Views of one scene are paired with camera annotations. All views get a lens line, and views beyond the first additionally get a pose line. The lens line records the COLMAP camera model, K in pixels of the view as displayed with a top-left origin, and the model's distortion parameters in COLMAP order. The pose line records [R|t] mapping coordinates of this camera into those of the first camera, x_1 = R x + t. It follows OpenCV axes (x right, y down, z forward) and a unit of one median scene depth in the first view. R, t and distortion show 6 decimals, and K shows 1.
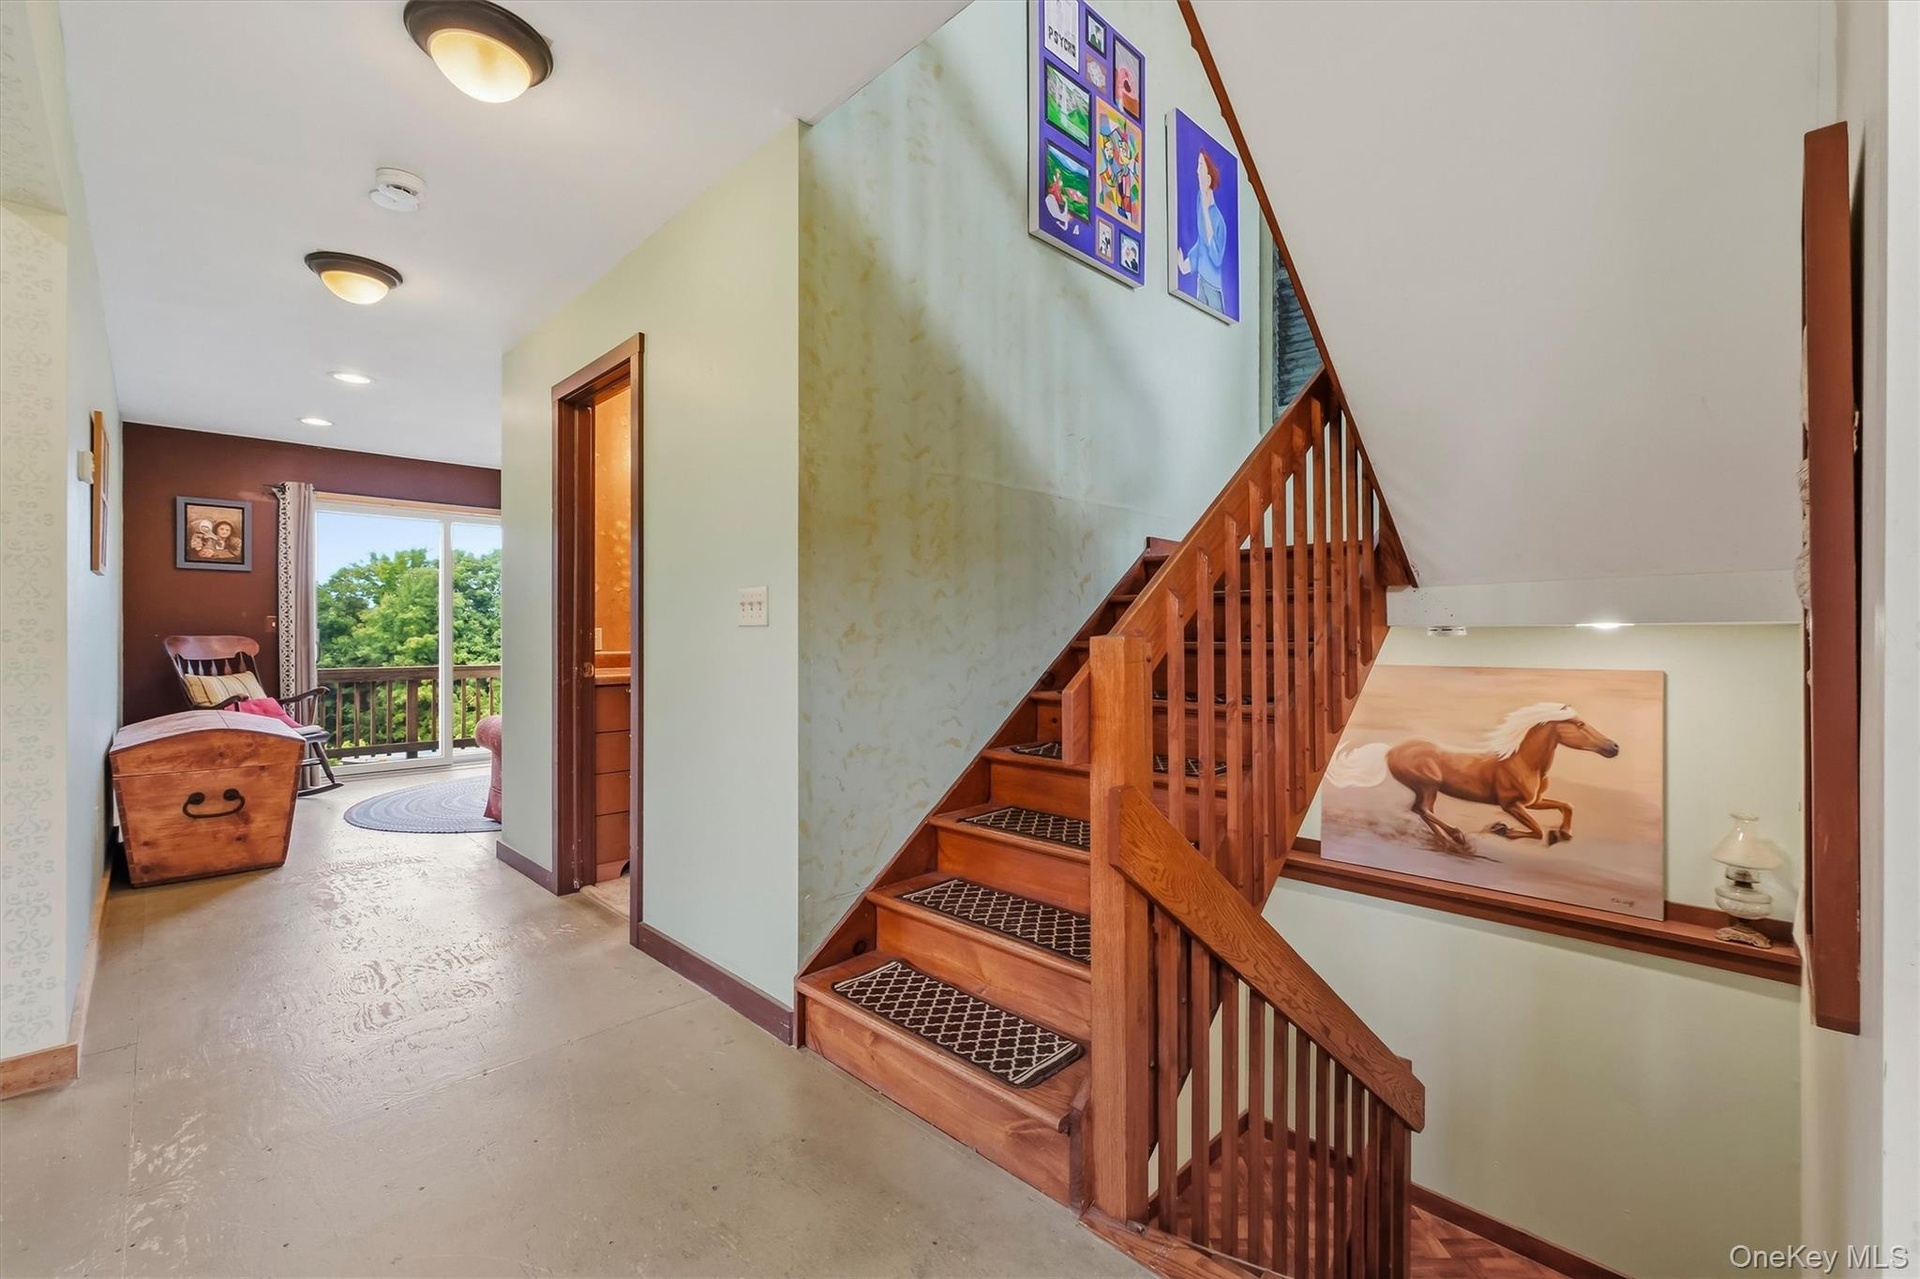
lens RADIAL K [[830.4, 0, 945.3], [0, 830.4, 641.5], [0, 0, 1]] dist [0.014252, -0.000066]
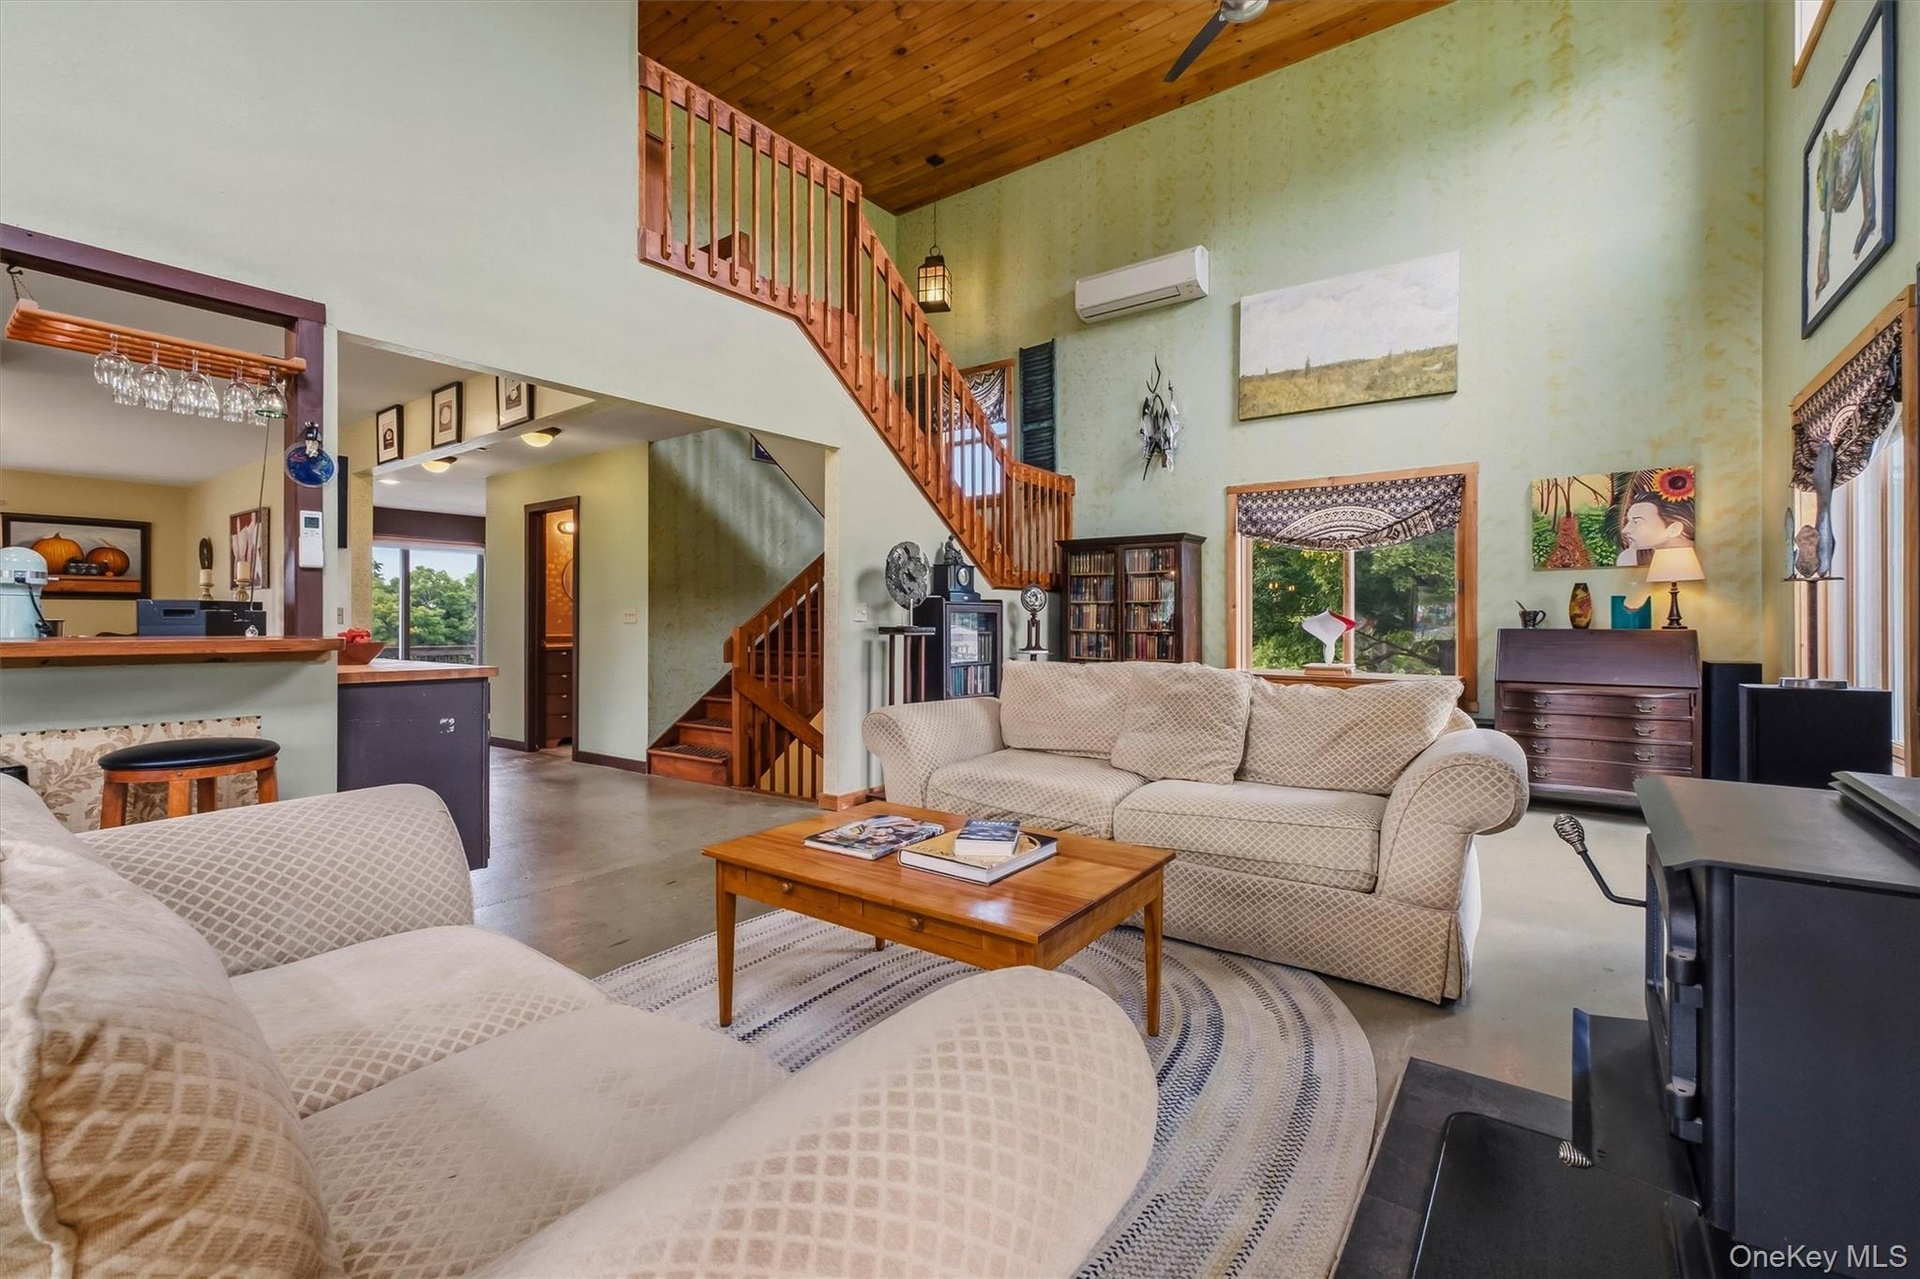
lens RADIAL K [[830.4, 0, 969.2], [0, 830.4, 630.3], [0, 0, 1]] dist [0.014252, -0.000066]
pose [[0.984373, -0.000612, 0.176094, 0.354912], [-0.000002, 0.999994, 0.003487, -0.007108], [-0.176095, -0.003433, 0.984367, -1.758828]]
